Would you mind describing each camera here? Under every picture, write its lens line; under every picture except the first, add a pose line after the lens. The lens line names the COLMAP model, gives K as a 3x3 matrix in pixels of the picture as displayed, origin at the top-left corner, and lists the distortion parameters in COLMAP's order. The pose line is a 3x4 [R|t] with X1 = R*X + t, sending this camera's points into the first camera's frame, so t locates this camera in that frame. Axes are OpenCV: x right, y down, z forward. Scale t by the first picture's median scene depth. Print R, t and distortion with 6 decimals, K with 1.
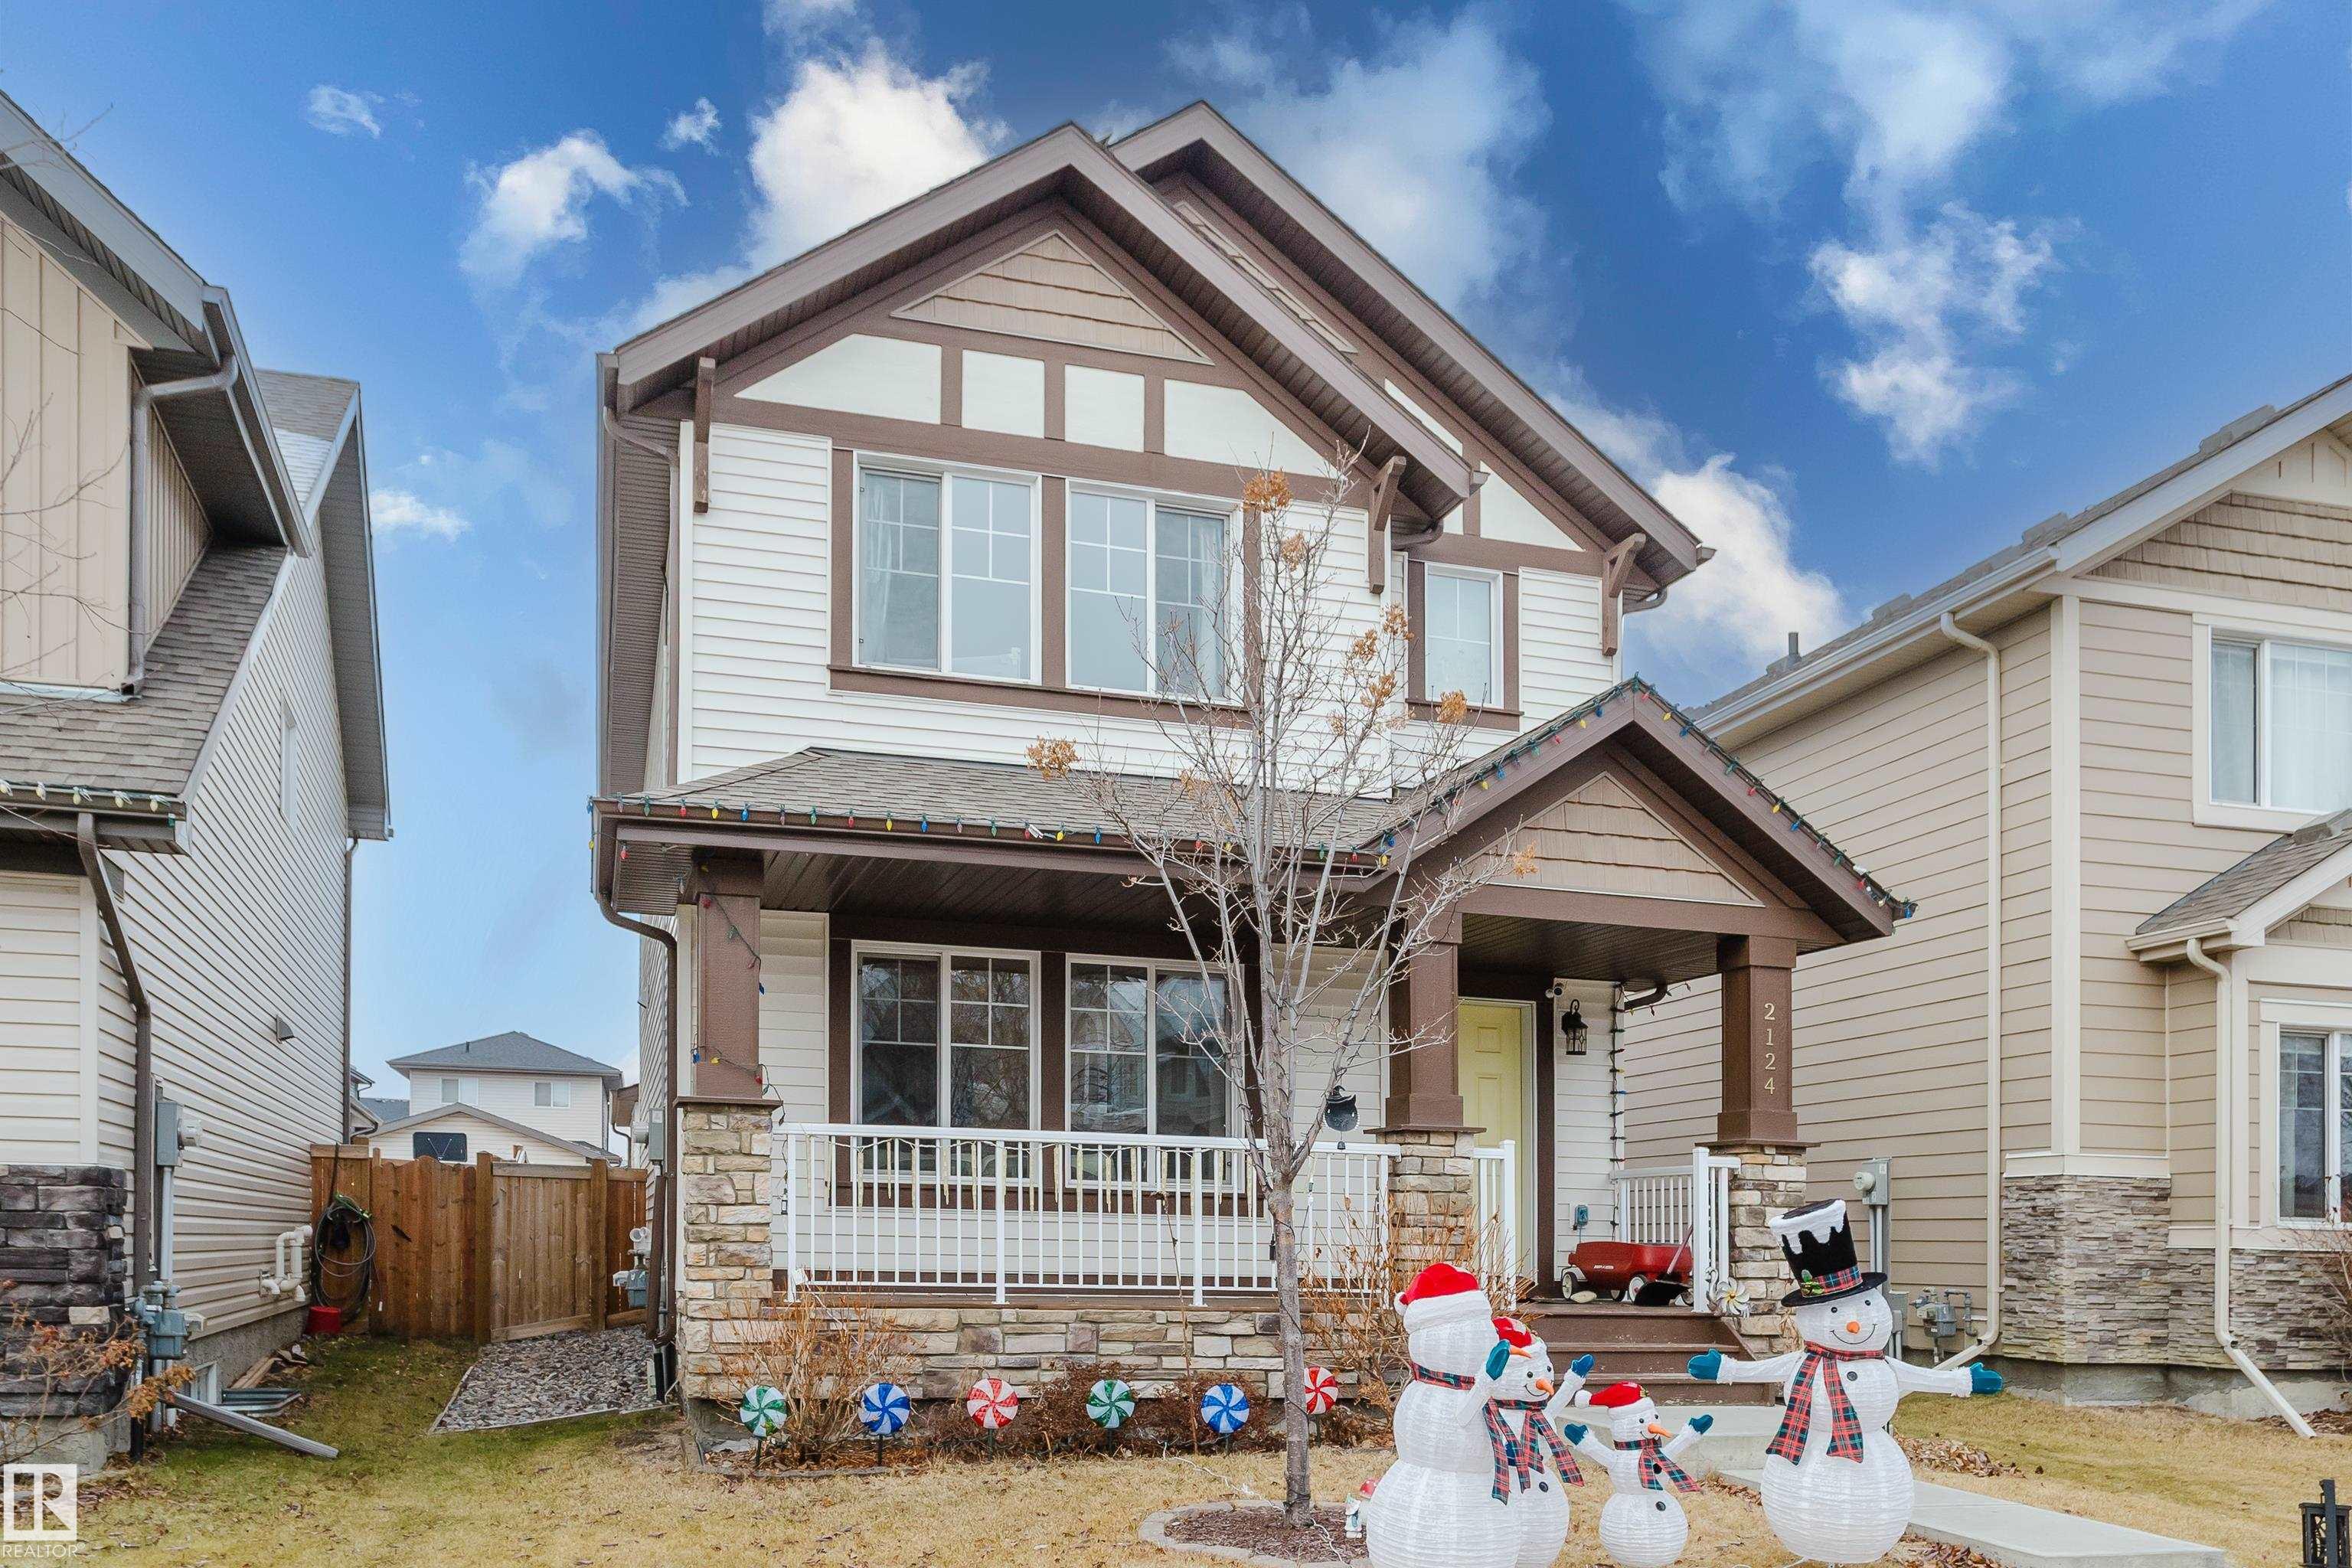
lens RADIAL K [[1161.1, 0, 1175.3], [0, 1161.1, 695.1], [0, 0, 1]] dist [-0.000557, -0.000493]
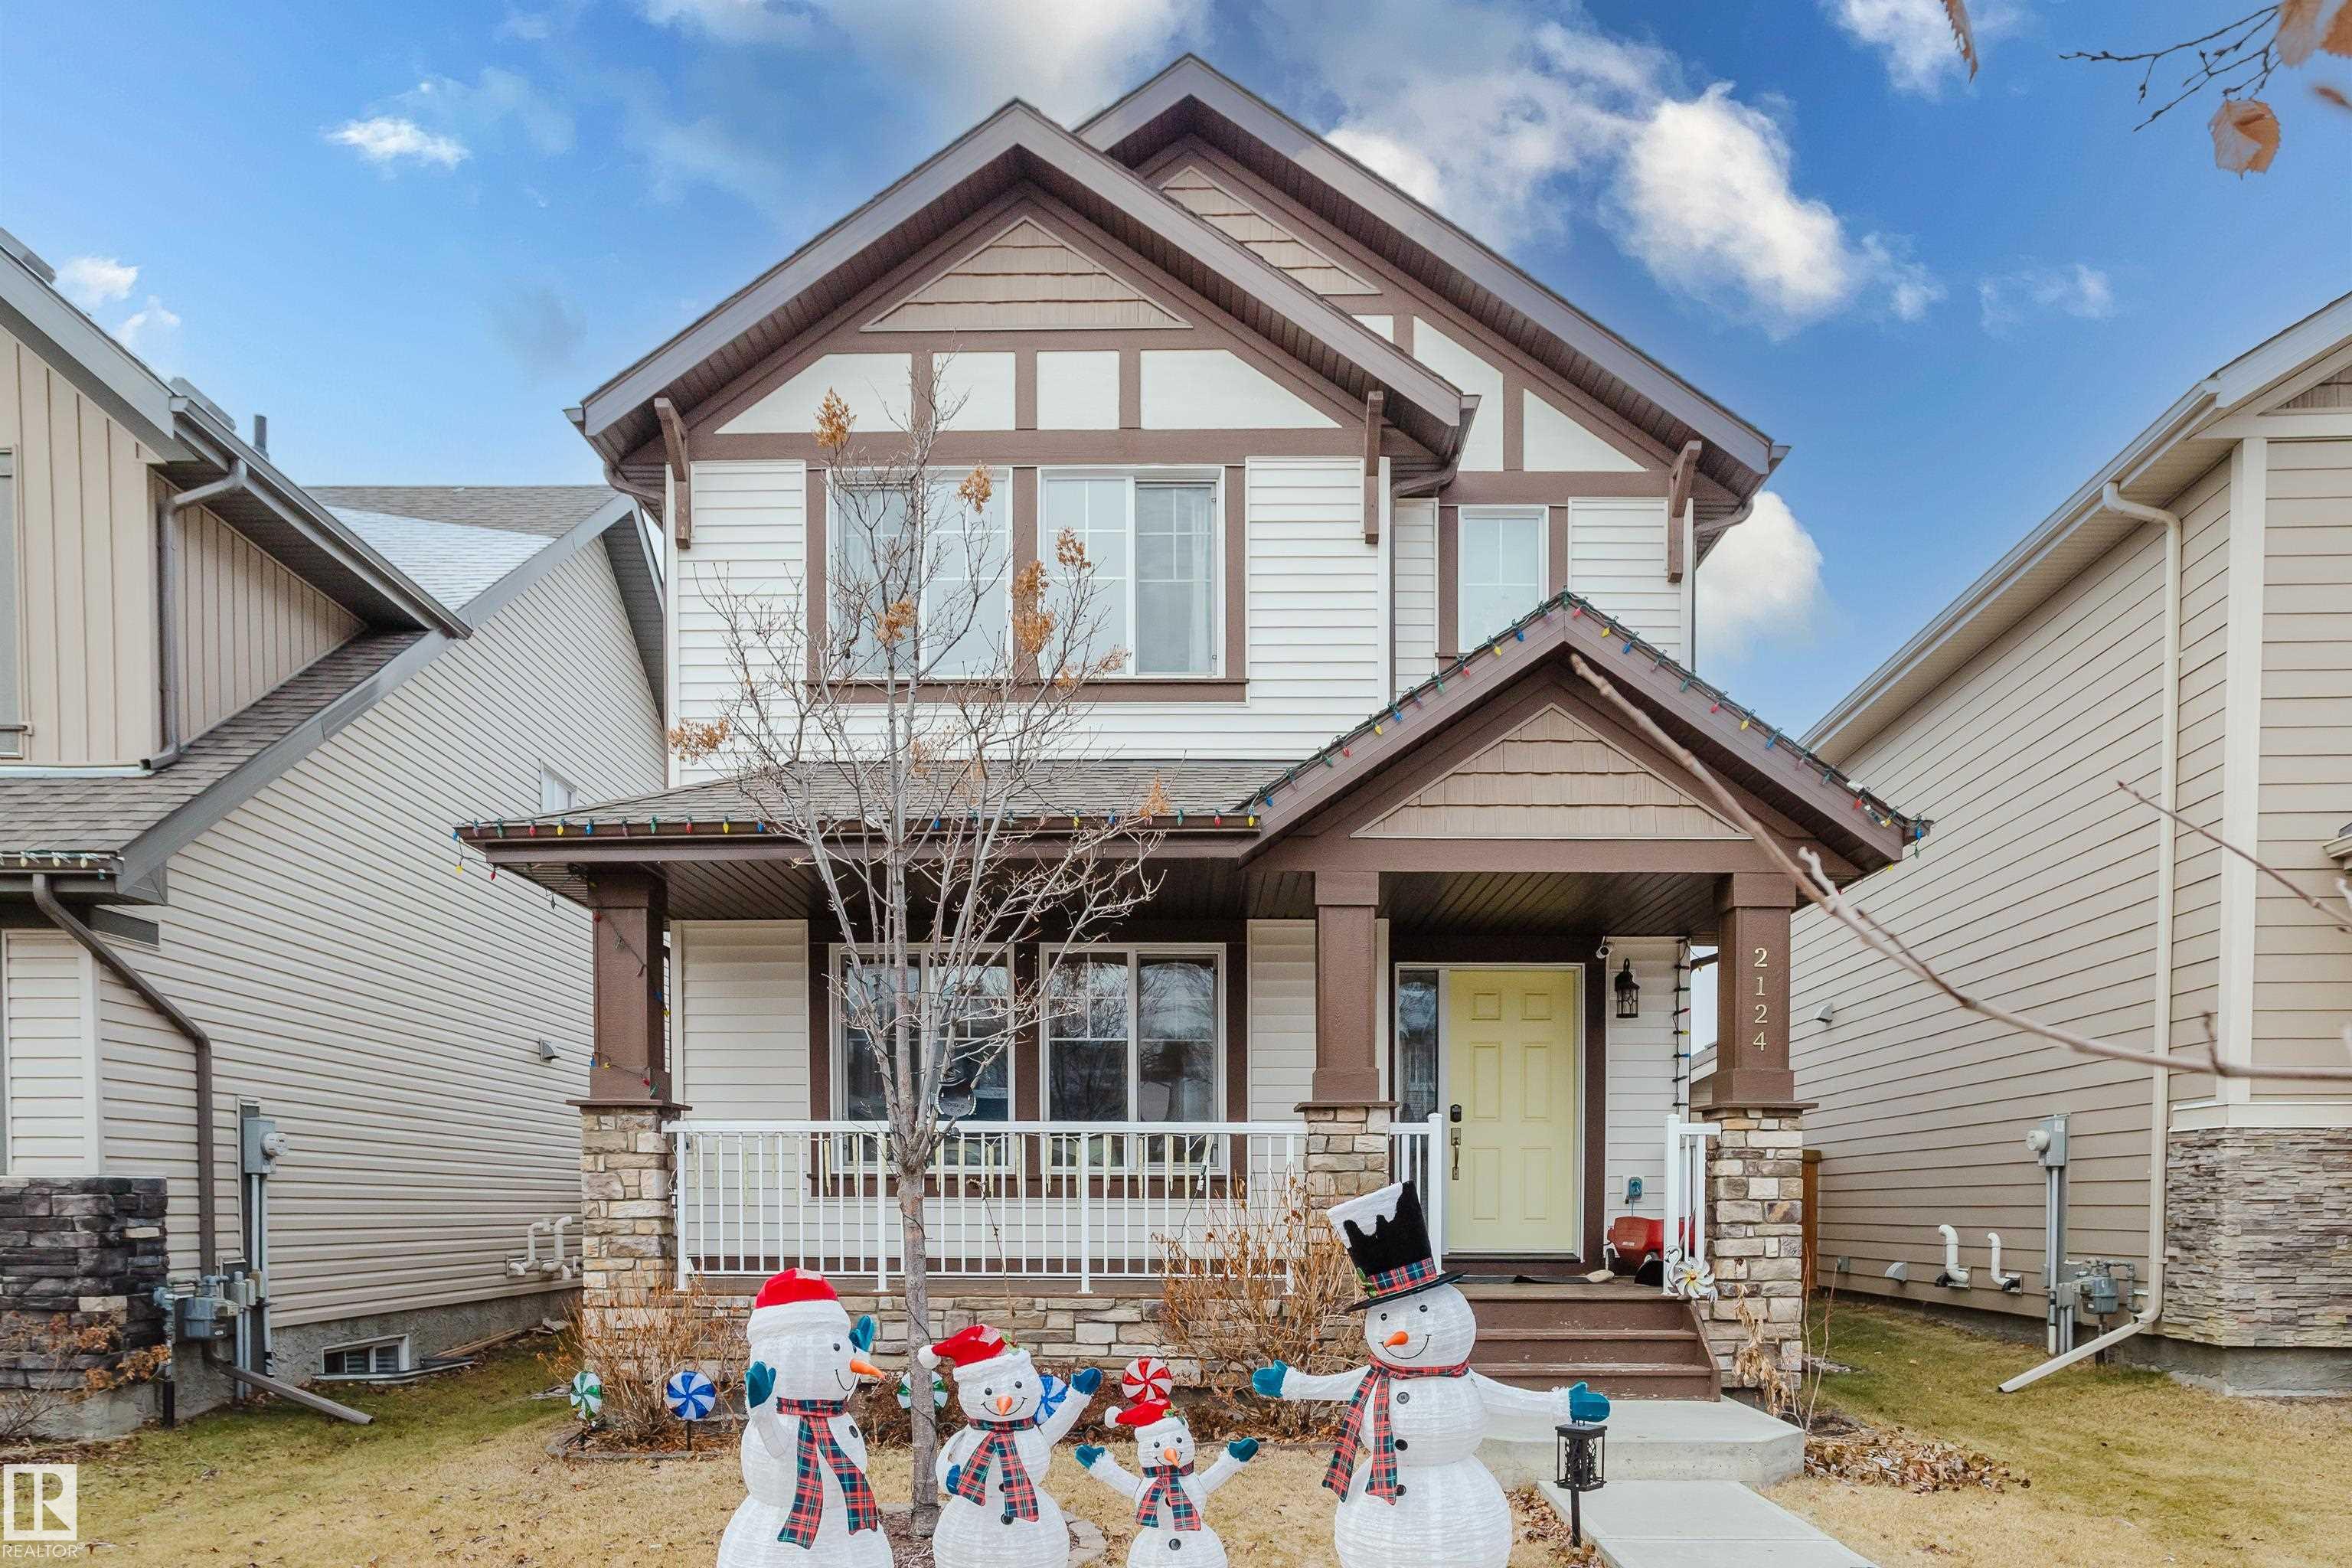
lens RADIAL K [[1127.9, 0, 1179.5], [0, 1127.9, 762.8], [0, 0, 1]] dist [-0.008588, 0.002144]
pose [[0.976552, -0.094074, -0.193641, 0.221130], [0.104993, 0.993367, 0.046898, 0.035635], [0.187944, -0.066129, 0.979951, 0.085674]]
